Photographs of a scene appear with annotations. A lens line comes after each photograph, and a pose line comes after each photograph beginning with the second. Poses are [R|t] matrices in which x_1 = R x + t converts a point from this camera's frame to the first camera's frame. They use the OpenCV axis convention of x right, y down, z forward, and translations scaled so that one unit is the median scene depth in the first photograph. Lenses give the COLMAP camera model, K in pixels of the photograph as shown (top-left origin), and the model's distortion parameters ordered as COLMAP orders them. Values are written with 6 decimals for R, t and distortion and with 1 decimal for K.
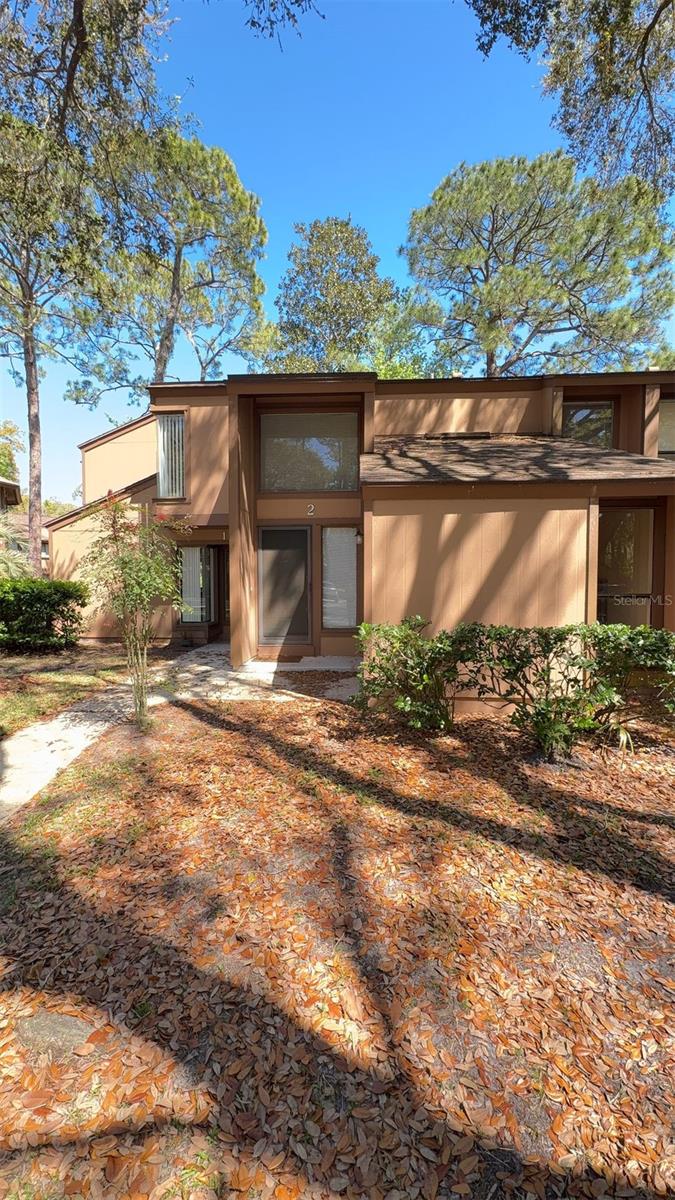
lens RADIAL K [[456.7, 0, 337.5], [0, 456.7, 600.0], [0, 0, 1]] dist [-0.000315, -0.000205]
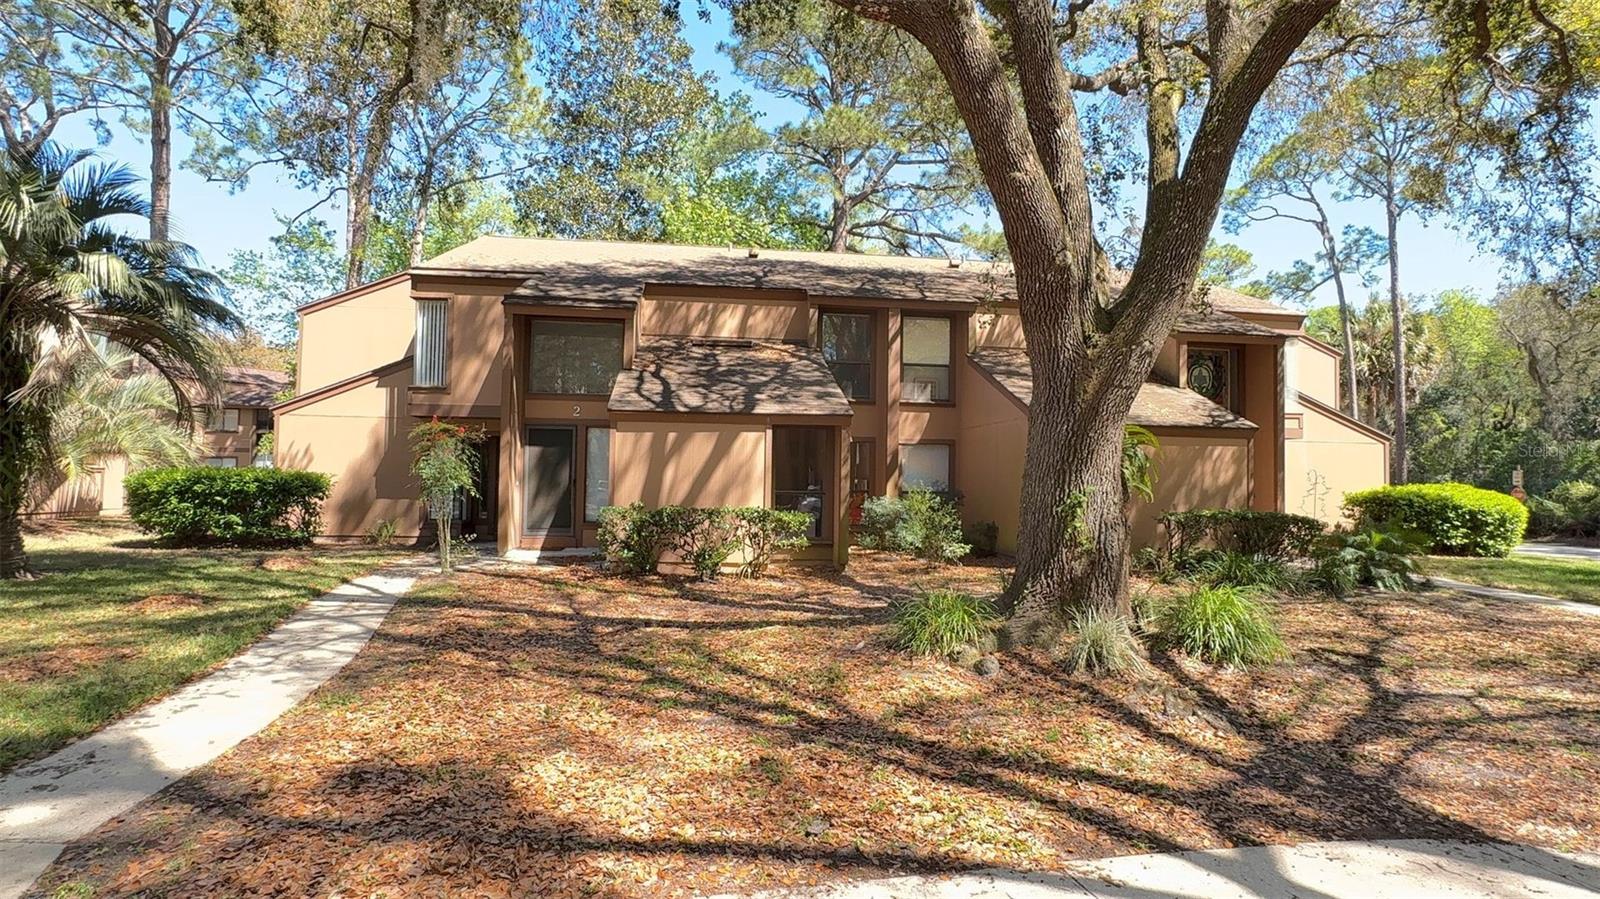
lens RADIAL K [[868.8, 0, 800.0], [0, 868.8, 449.5], [0, 0, 1]] dist [-0.015797, 0.000281]
pose [[0.984879, 0.026410, 0.171220, 0.113307], [-0.013130, 0.996849, -0.078232, 0.046162], [-0.172747, 0.074801, 0.982122, -1.102276]]
